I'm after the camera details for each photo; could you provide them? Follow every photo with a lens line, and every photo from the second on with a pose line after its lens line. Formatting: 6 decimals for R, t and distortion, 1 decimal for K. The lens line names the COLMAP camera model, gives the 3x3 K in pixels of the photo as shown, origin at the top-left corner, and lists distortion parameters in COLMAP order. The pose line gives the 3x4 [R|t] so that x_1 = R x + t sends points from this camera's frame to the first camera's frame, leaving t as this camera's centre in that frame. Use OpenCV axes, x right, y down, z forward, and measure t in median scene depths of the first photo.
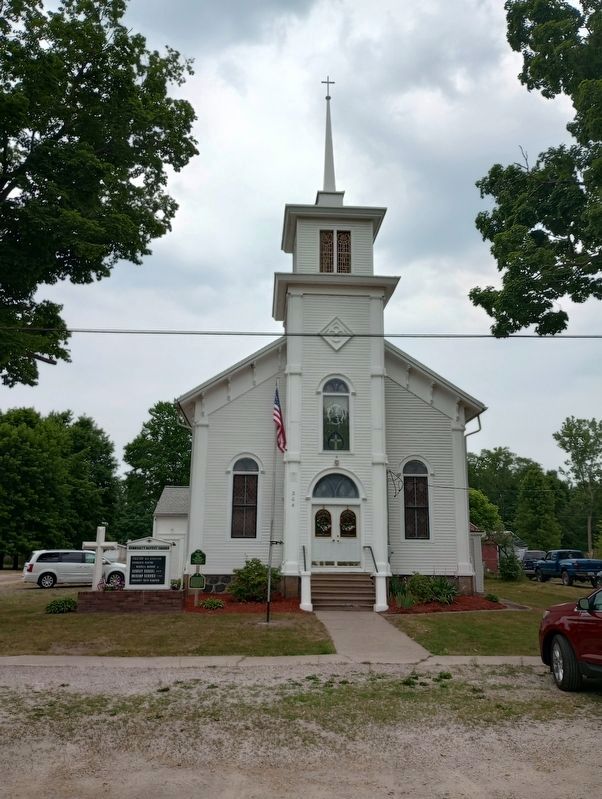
lens RADIAL K [[620.7, 0, 301.0], [0, 620.7, 399.5], [0, 0, 1]] dist [0.003143, 0.004034]
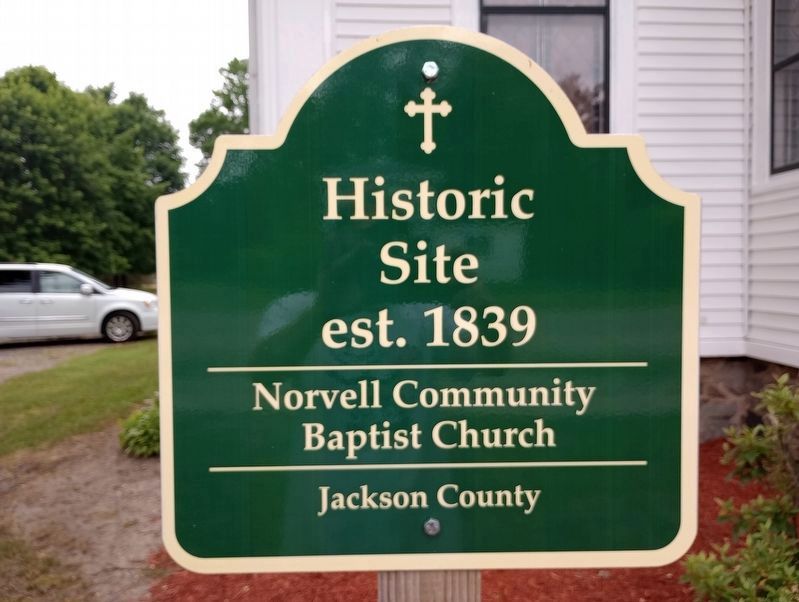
lens RADIAL K [[620.7, 0, 399.5], [0, 620.7, 301.0], [0, 0, 1]] dist [0.003143, 0.004034]
pose [[0.999742, -0.019128, -0.012288, -0.045321], [0.021790, 0.960355, 0.277928, 0.085045], [0.006485, -0.278123, 0.960523, 0.300575]]
